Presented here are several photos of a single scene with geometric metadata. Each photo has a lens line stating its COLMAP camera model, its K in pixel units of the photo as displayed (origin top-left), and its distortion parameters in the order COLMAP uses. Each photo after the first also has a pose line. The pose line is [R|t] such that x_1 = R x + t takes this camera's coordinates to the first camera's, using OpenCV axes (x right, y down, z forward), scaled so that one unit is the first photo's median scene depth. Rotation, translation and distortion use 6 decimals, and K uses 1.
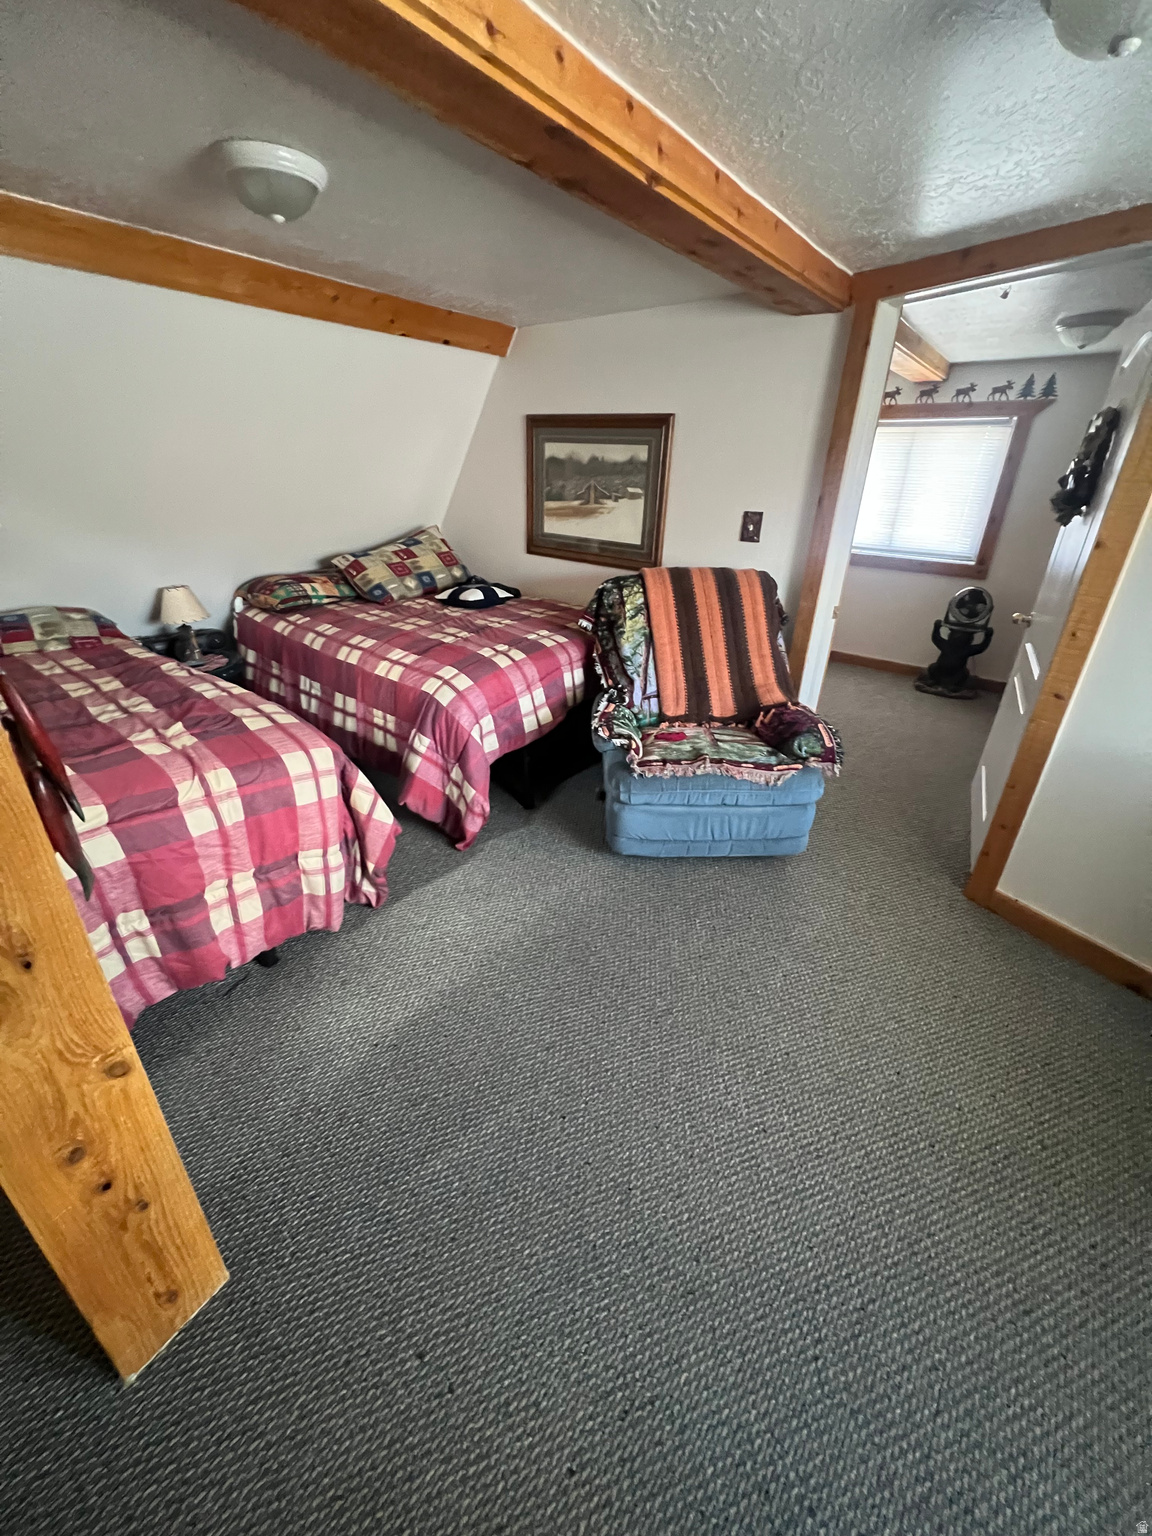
lens RADIAL K [[612.8, 0, 575.3], [0, 612.8, 761.1], [0, 0, 1]] dist [-0.003122, 0.000261]
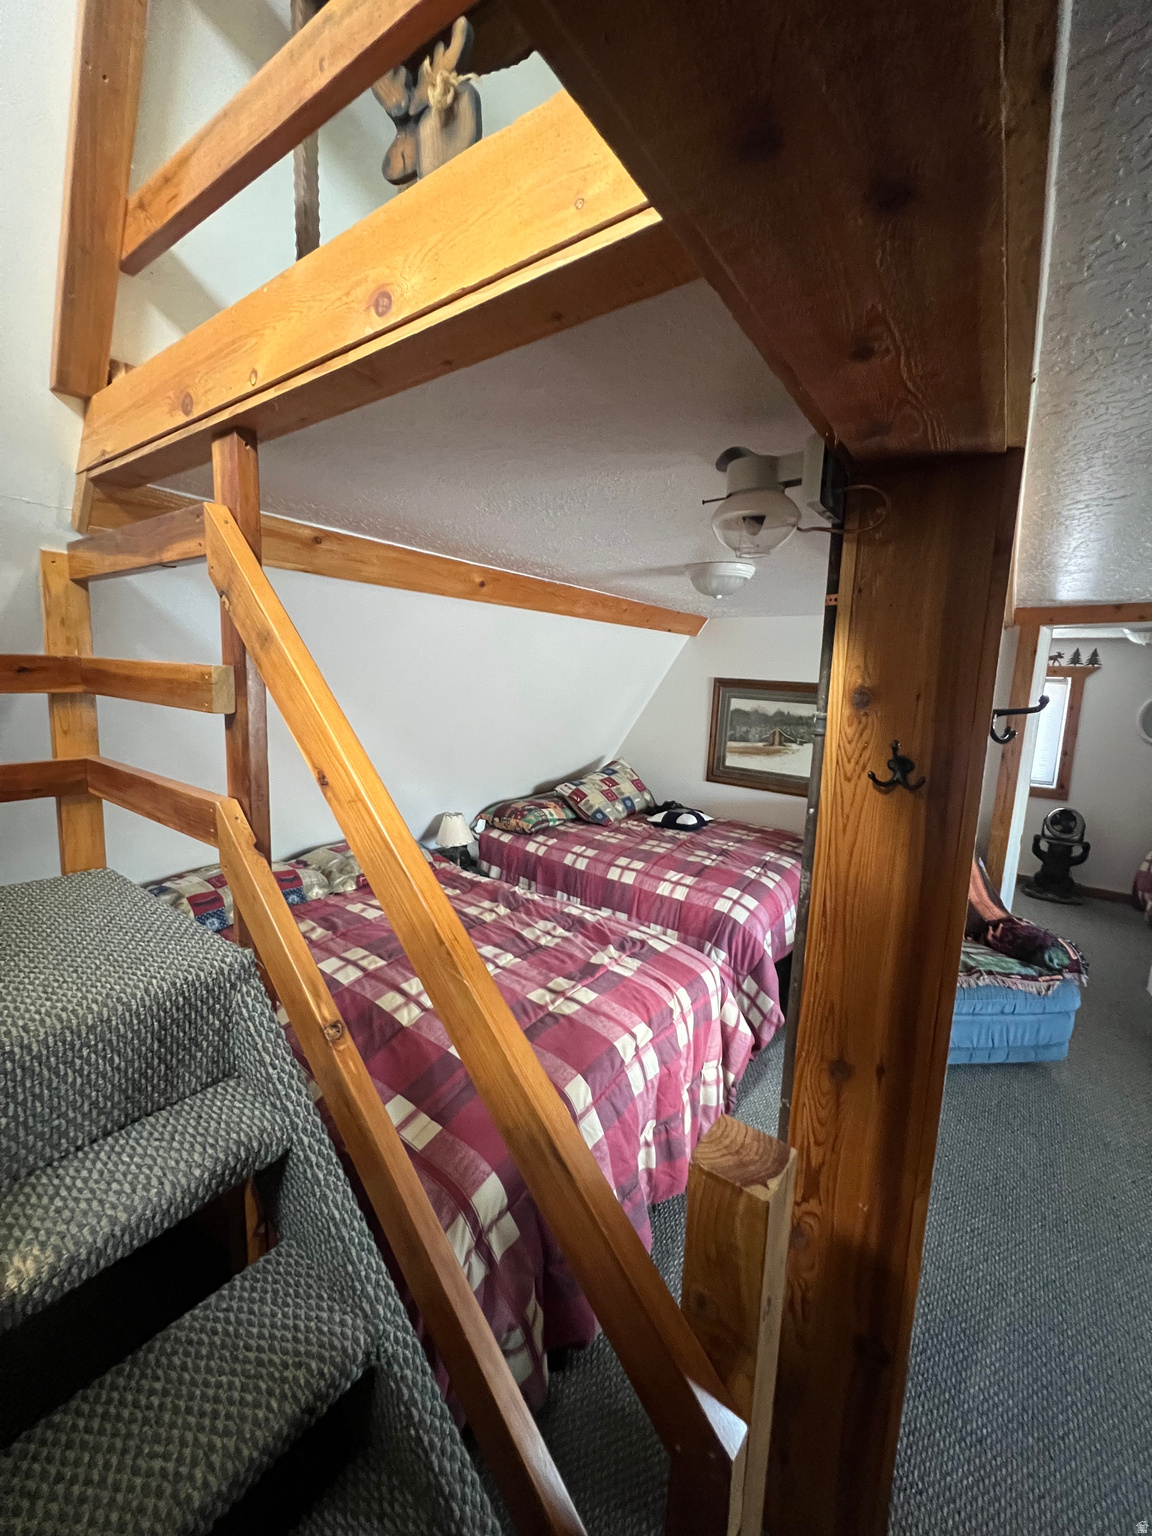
lens RADIAL K [[612.8, 0, 582.2], [0, 612.8, 757.1], [0, 0, 1]] dist [-0.003122, 0.000261]
pose [[0.999247, 0.008256, 0.037909, -0.525573], [0.003824, 0.951383, -0.307988, -0.031518], [-0.038609, 0.307901, 0.950635, -0.179815]]
